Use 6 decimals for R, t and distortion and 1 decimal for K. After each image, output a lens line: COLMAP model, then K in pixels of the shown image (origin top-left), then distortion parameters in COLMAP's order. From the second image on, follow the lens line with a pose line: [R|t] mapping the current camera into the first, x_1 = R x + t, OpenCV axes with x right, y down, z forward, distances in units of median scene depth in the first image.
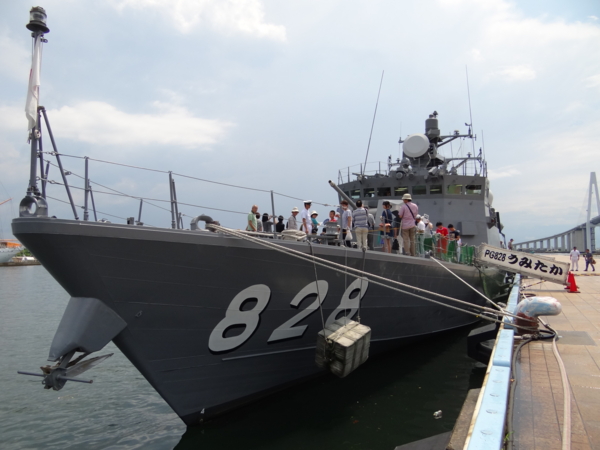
lens RADIAL K [[467.6, 0, 299.0], [0, 467.6, 222.5], [0, 0, 1]] dist [0.007565, -0.000674]
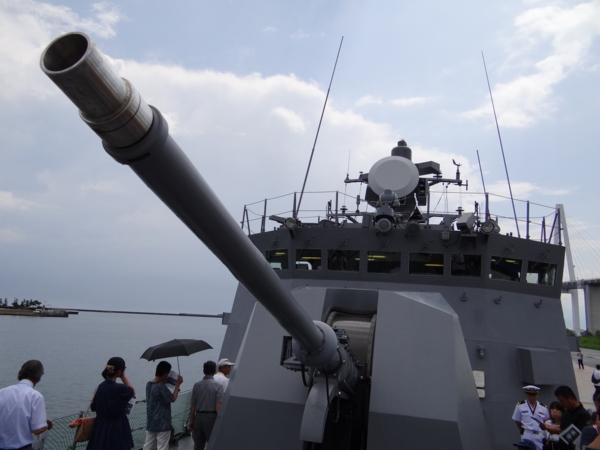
lens RADIAL K [[467.6, 0, 298.9], [0, 467.6, 223.0], [0, 0, 1]] dist [0.007565, -0.000674]
pose [[0.975845, 0.101806, 0.193293, 0.051820], [-0.075757, 0.987574, -0.137688, -0.035097], [-0.204908, 0.119719, 0.971432, 0.555597]]
